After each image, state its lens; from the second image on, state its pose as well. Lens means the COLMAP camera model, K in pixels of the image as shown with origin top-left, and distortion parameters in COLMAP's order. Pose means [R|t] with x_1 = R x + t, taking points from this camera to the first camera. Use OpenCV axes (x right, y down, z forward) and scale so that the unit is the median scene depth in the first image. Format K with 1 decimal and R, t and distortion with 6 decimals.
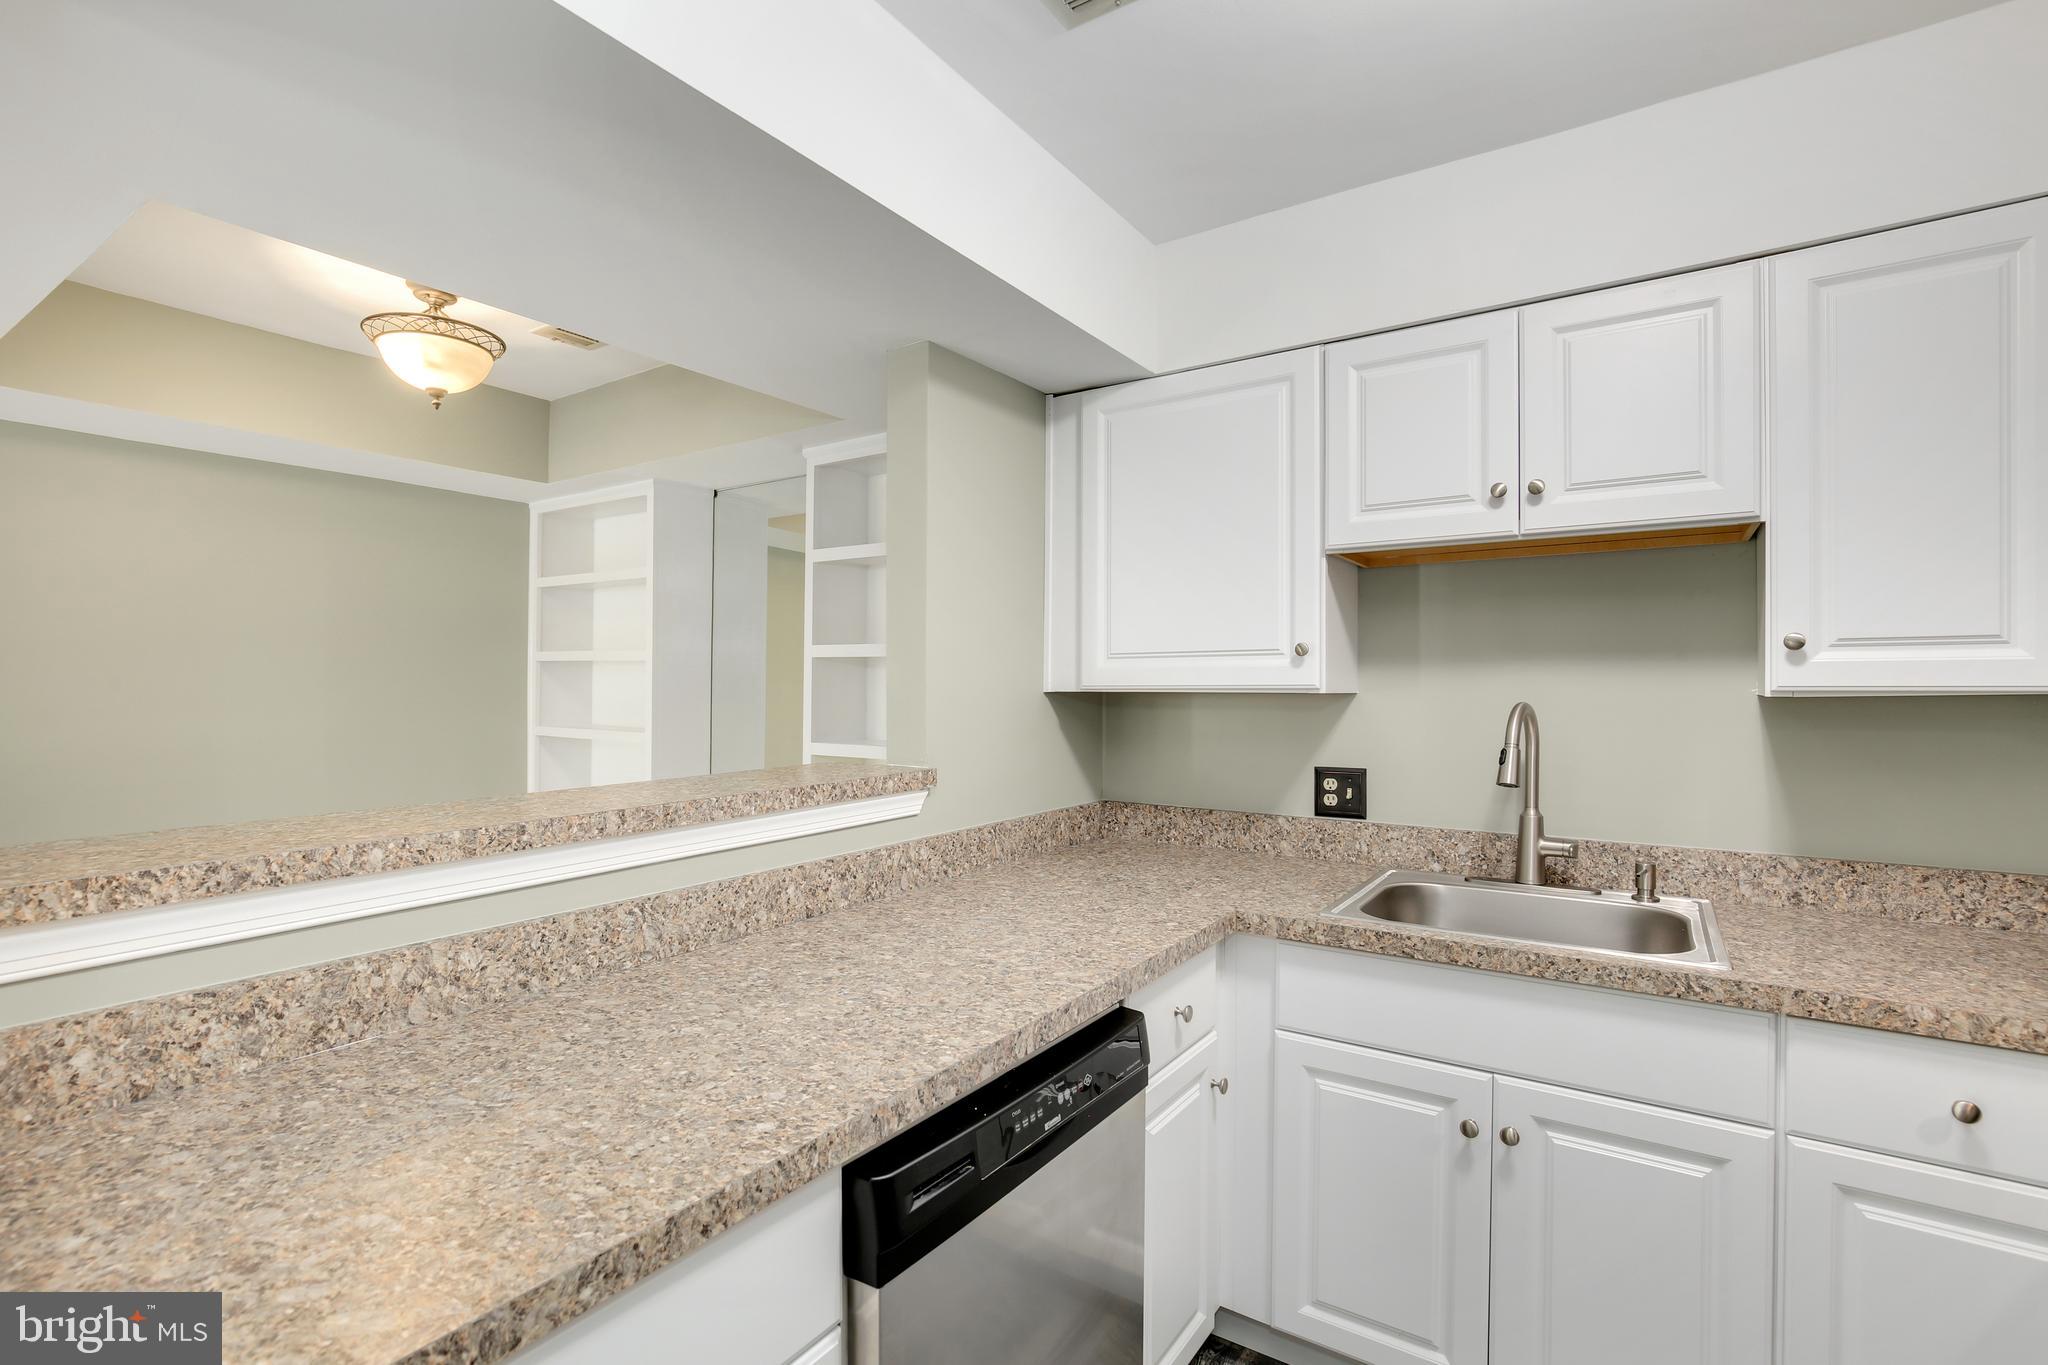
lens RADIAL K [[961.7, 0, 1015.1], [0, 961.7, 678.9], [0, 0, 1]] dist [-0.024443, 0.008114]
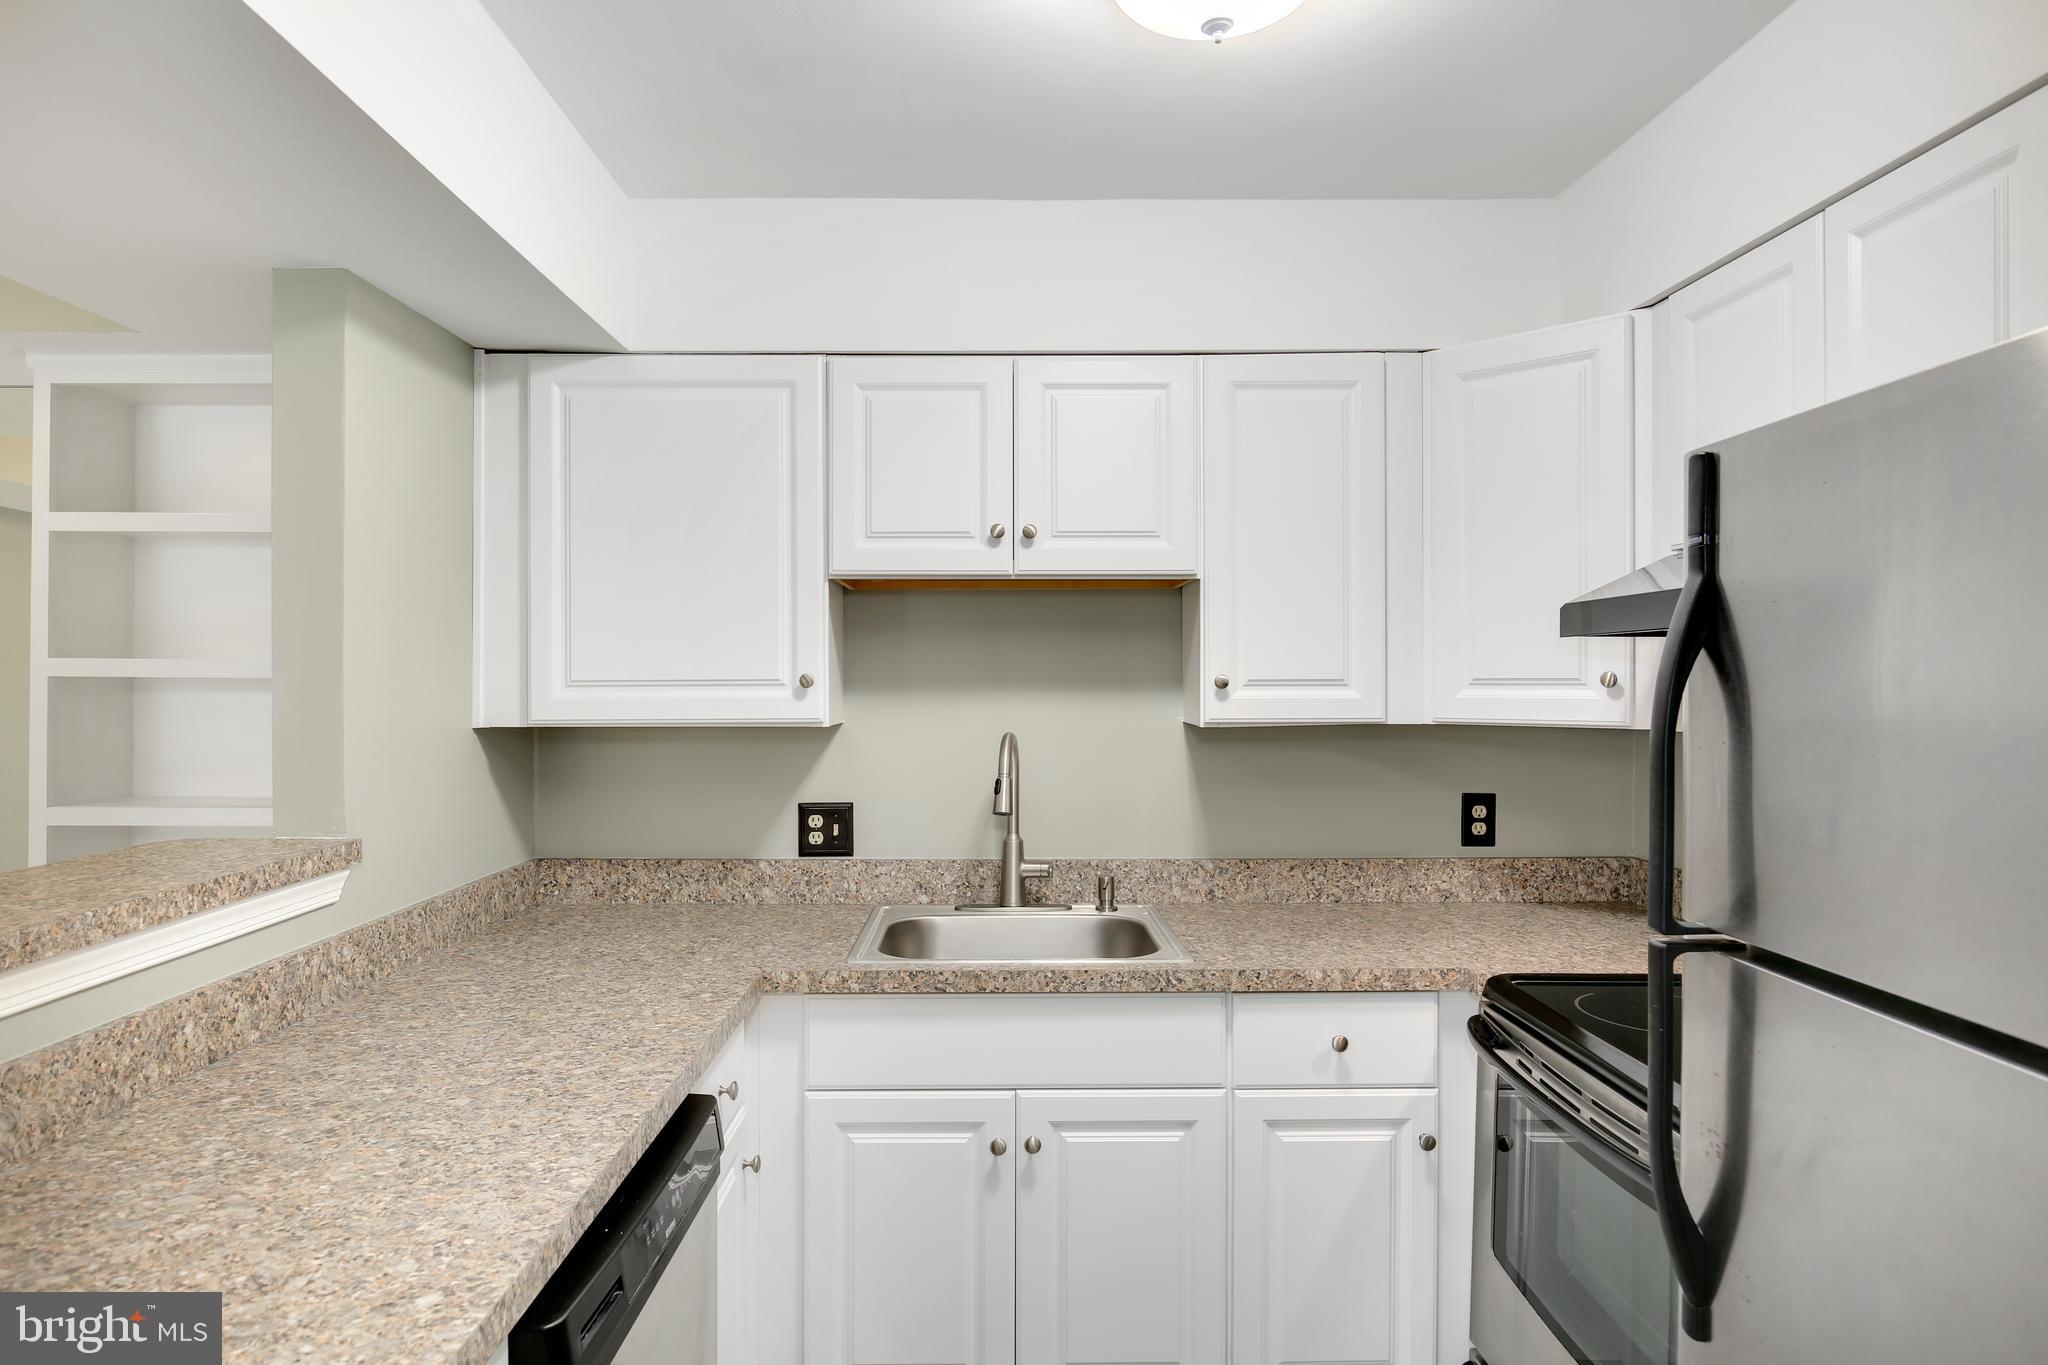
lens RADIAL K [[1215.0, 0, 1024.9], [0, 1215.0, 658.7], [0, 0, 1]] dist [-0.008822, -0.002204]
pose [[0.812407, 0.007504, 0.583043, -0.244117], [-0.002516, 0.999953, -0.009364, -0.046720], [-0.583086, 0.006141, 0.812387, -0.093033]]
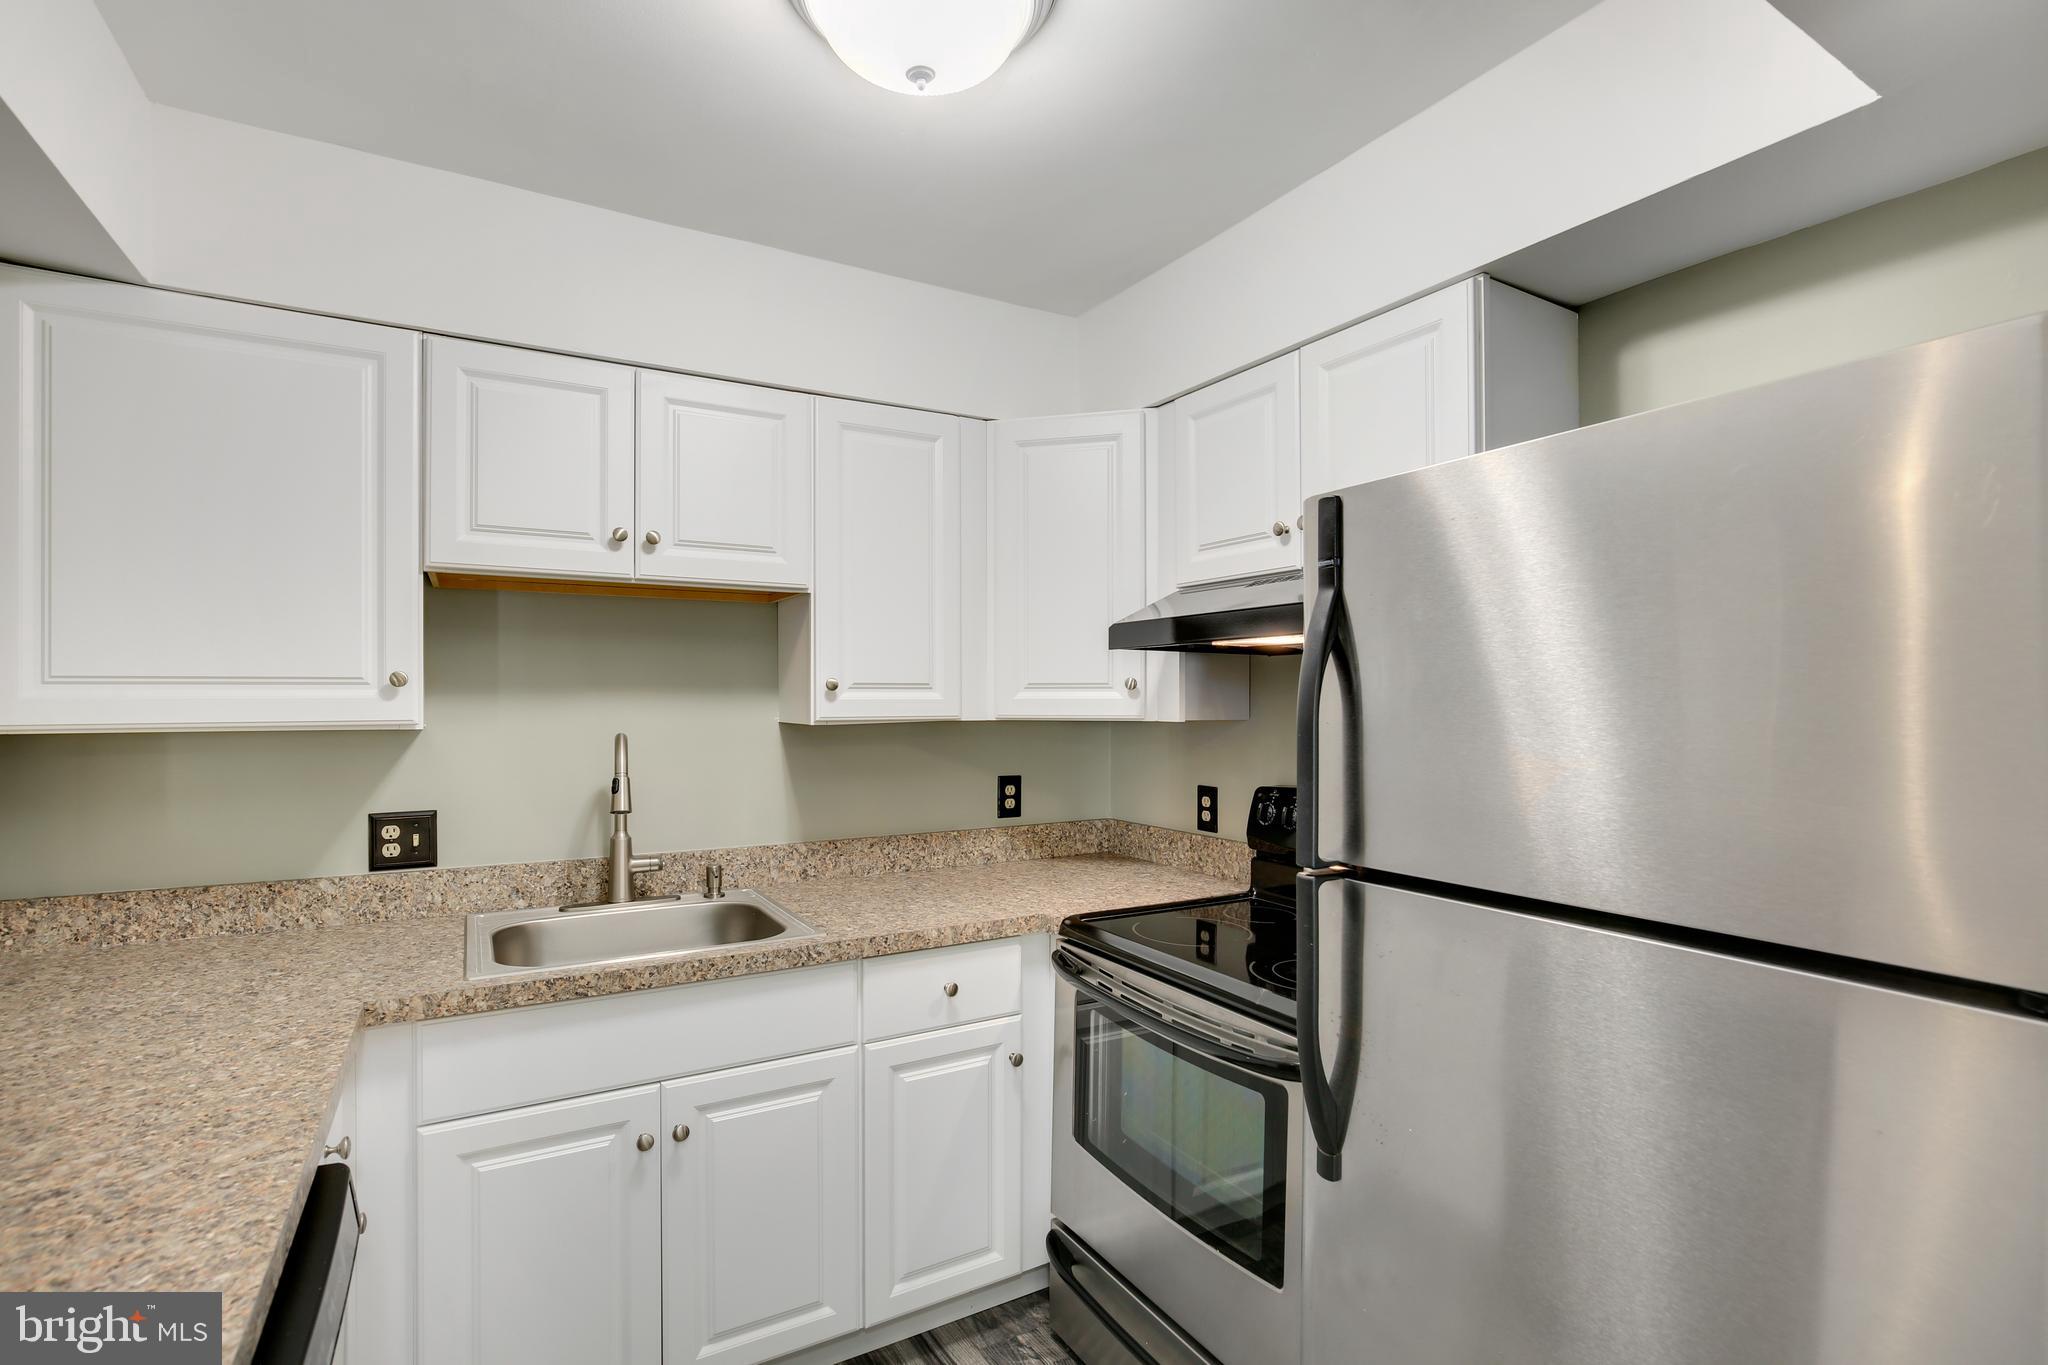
lens RADIAL K [[948.8, 0, 1024.0], [0, 948.8, 682.5], [0, 0, 1]] dist [-0.025039, 0.008500]
pose [[0.418709, 0.014683, 0.908002, -0.258972], [-0.005948, 0.999892, -0.013426, -0.022174], [-0.908101, 0.000221, 0.418751, 0.156905]]
